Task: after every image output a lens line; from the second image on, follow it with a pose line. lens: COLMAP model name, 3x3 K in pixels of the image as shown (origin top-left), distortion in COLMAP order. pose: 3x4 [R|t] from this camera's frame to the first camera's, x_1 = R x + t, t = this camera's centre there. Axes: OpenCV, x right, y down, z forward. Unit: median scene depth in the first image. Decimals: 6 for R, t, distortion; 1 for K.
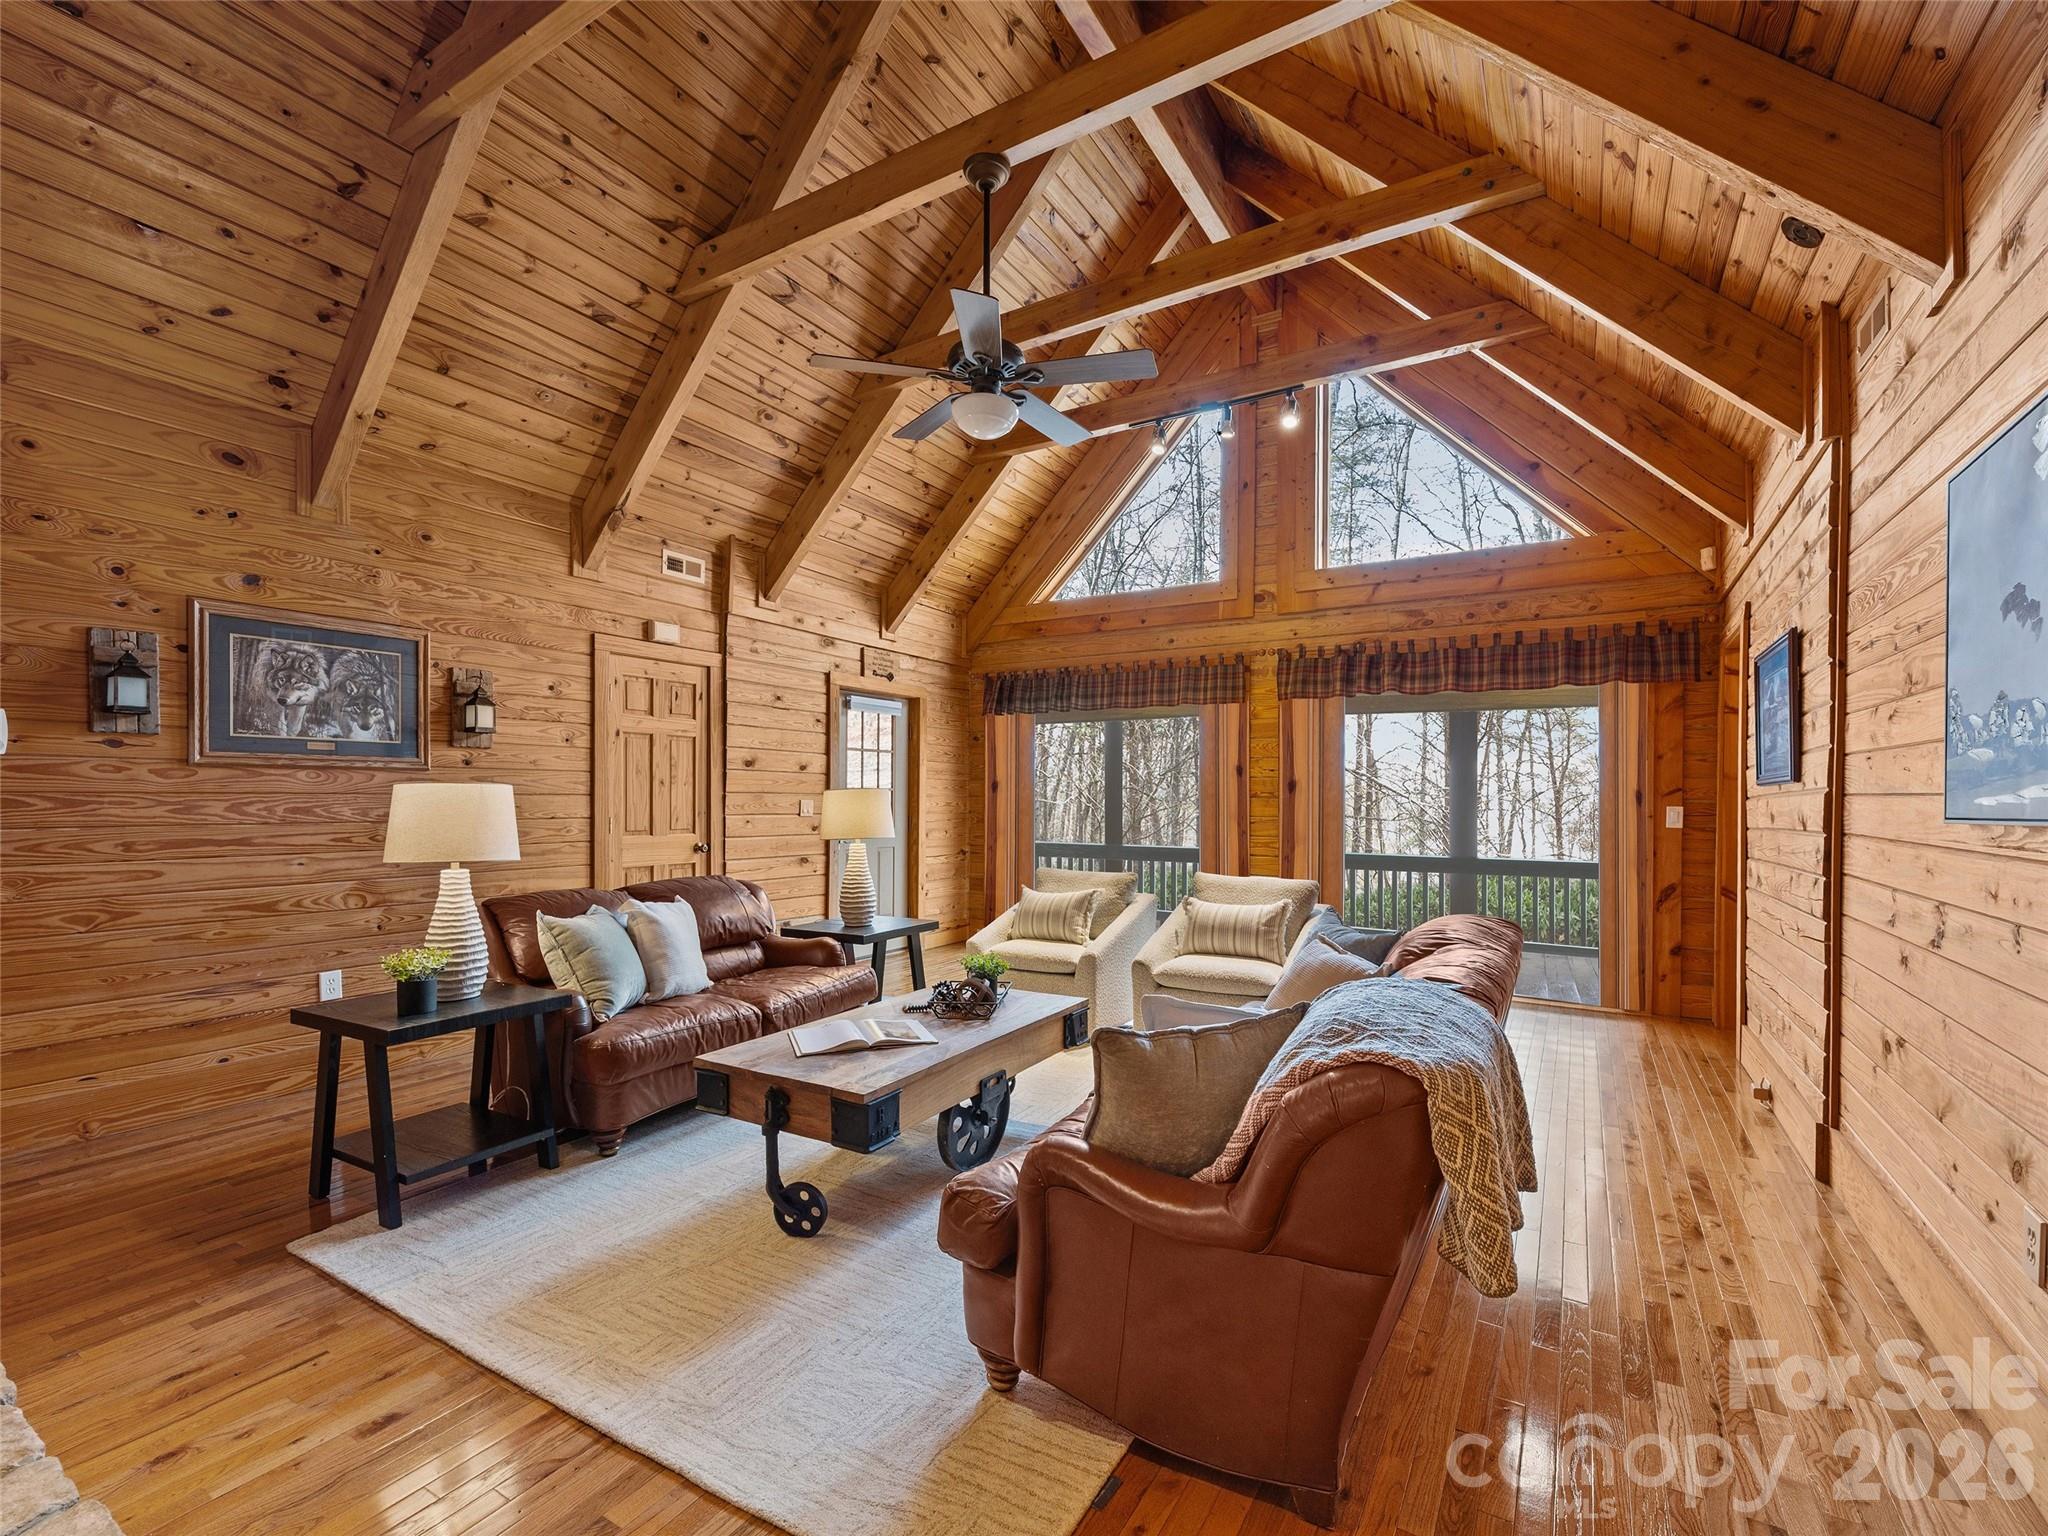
lens RADIAL K [[890.3, 0, 1036.3], [0, 890.3, 788.2], [0, 0, 1]] dist [-0.000449, 0.001530]
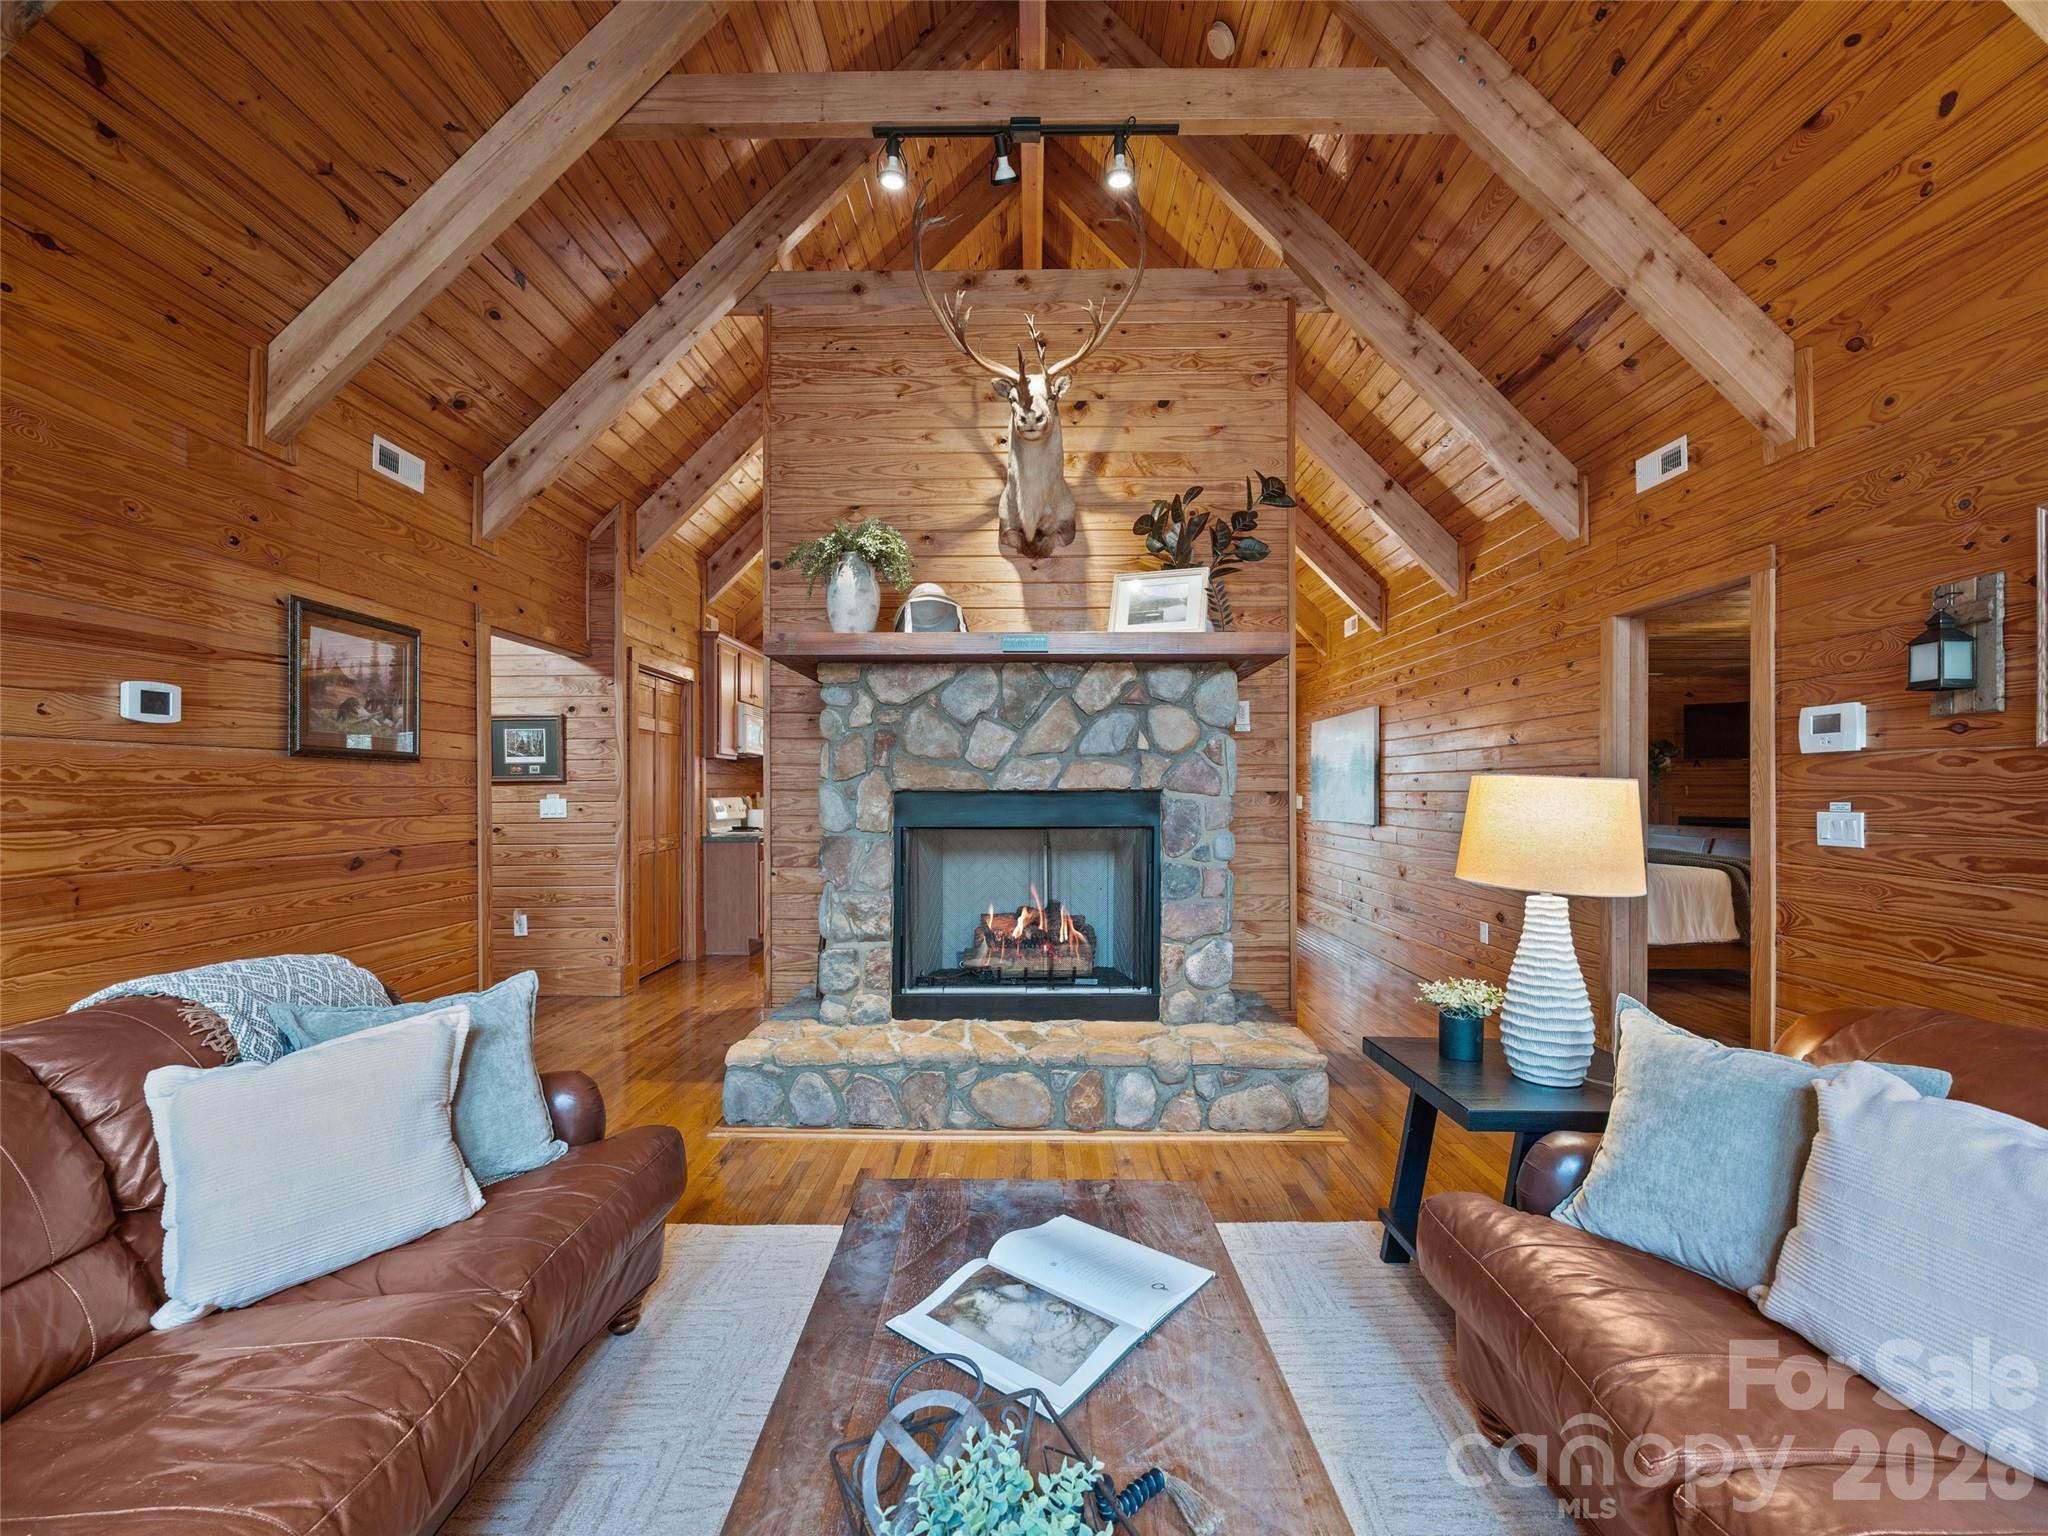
lens RADIAL K [[890.3, 0, 1032.5], [0, 890.3, 783.1], [0, 0, 1]] dist [-0.000449, 0.001530]
pose [[-0.852533, -0.007088, -0.522625, 0.059533], [-0.000372, 0.999916, -0.012954, 0.007766], [0.522673, -0.010849, -0.852464, 1.237476]]
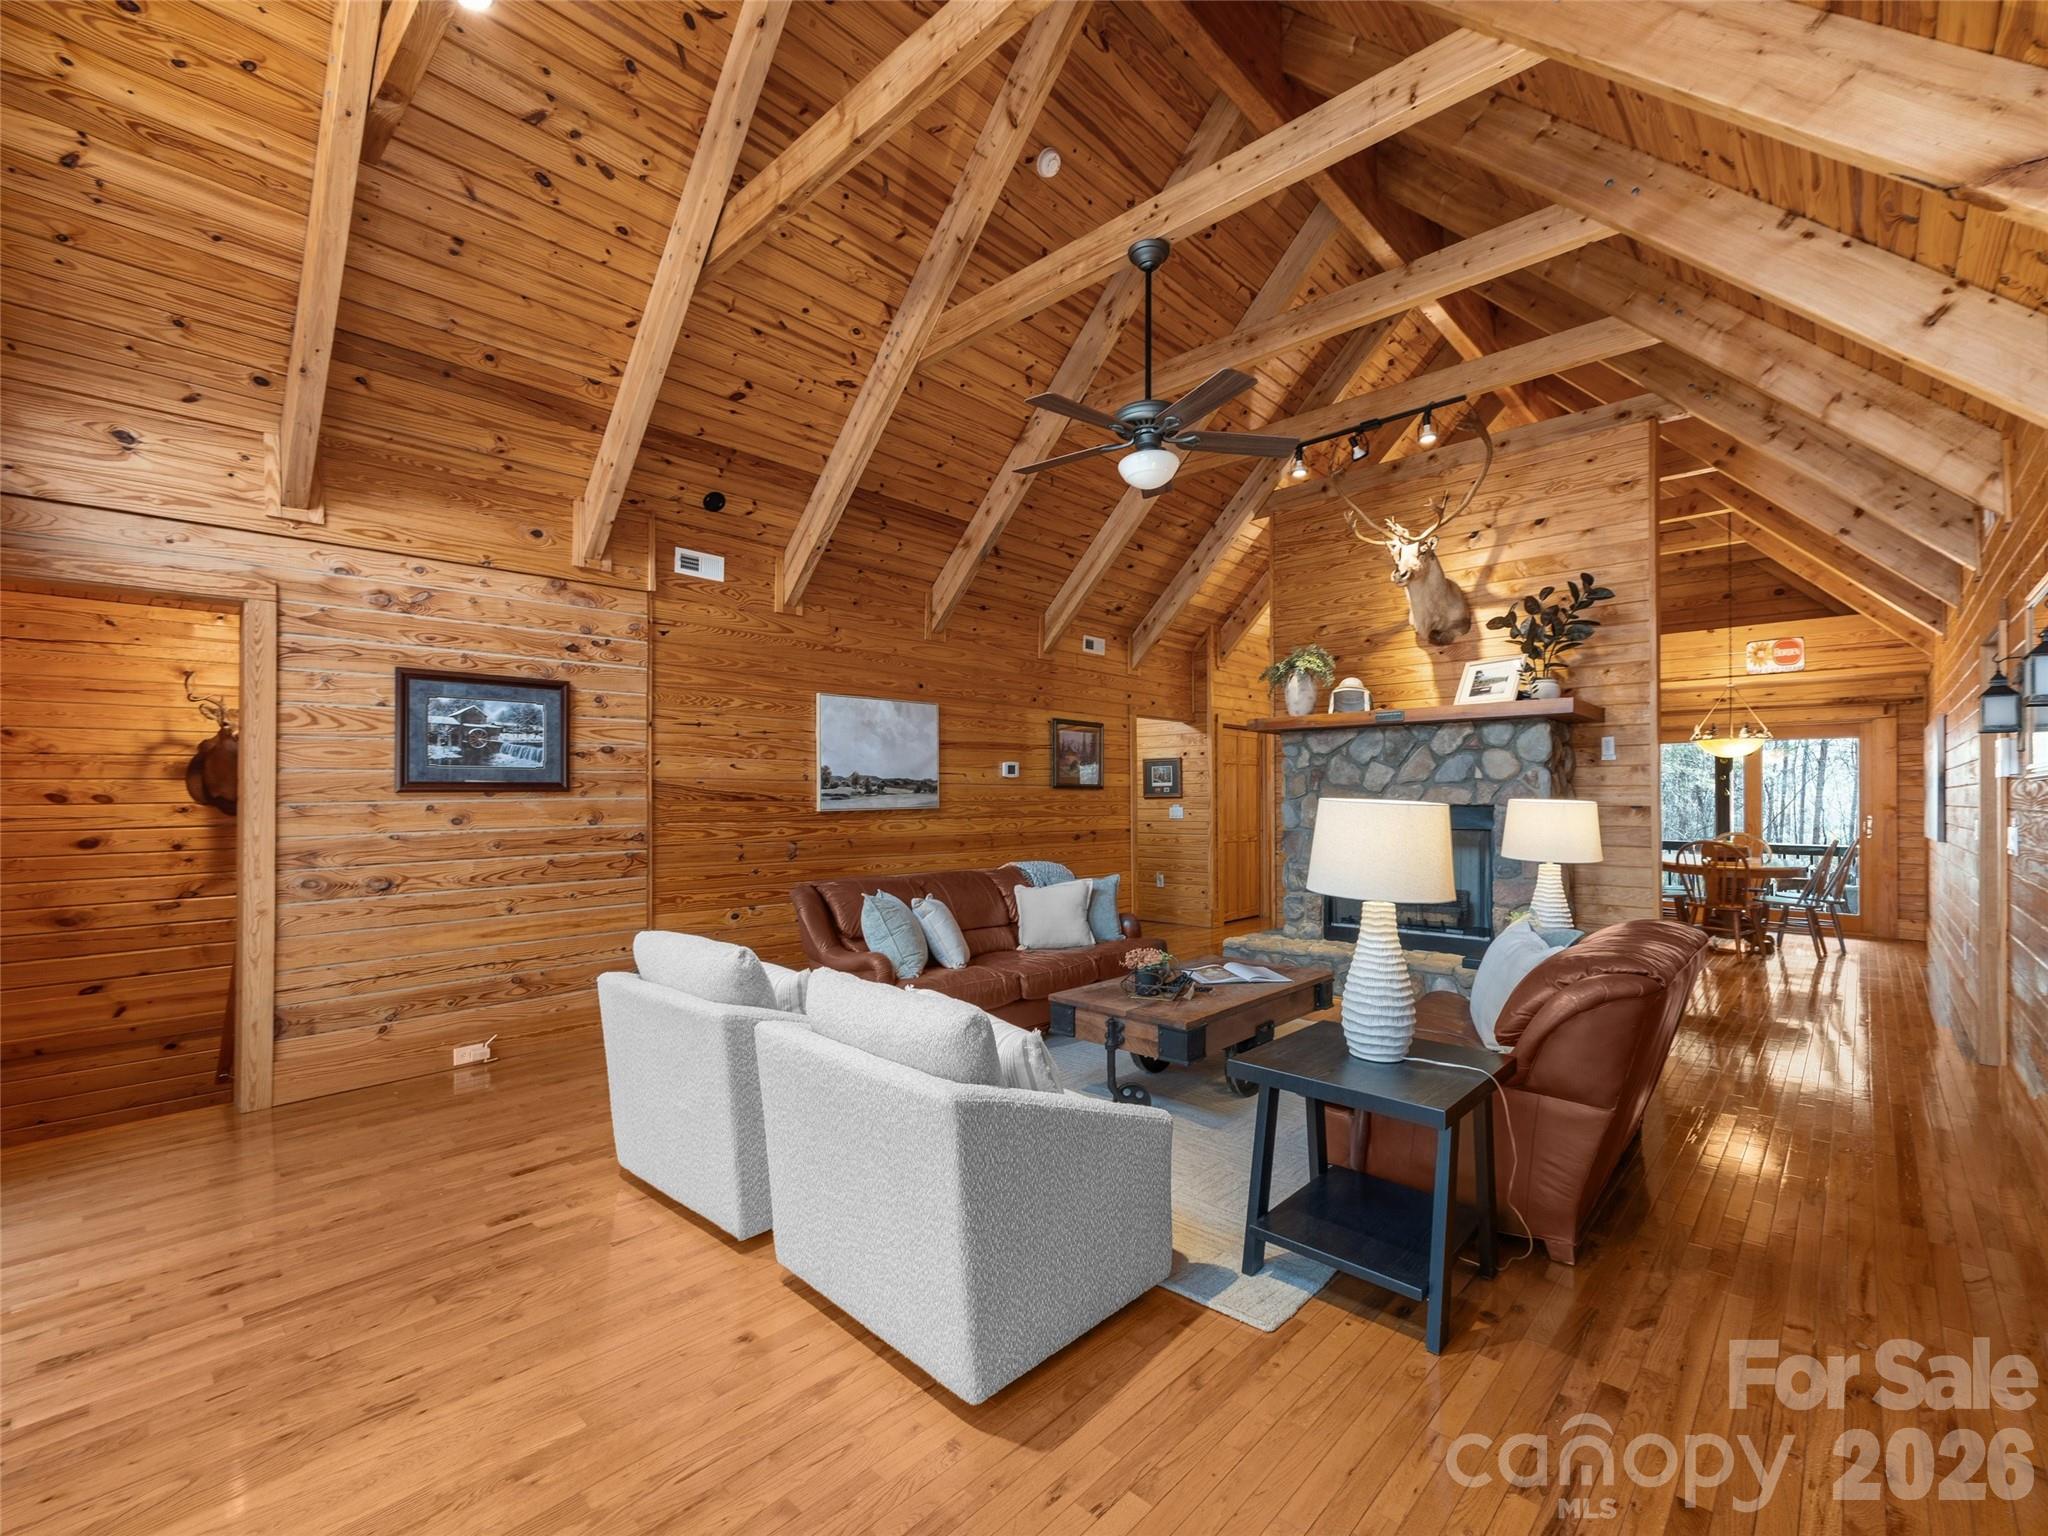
lens RADIAL K [[890.3, 0, 1022.6], [0, 890.3, 784.6], [0, 0, 1]] dist [-0.000449, 0.001530]
pose [[-0.979757, -0.000317, 0.200189, -0.254001], [-0.003963, 0.999833, -0.017812, -0.011305], [-0.200150, -0.018245, -0.979595, 2.812363]]
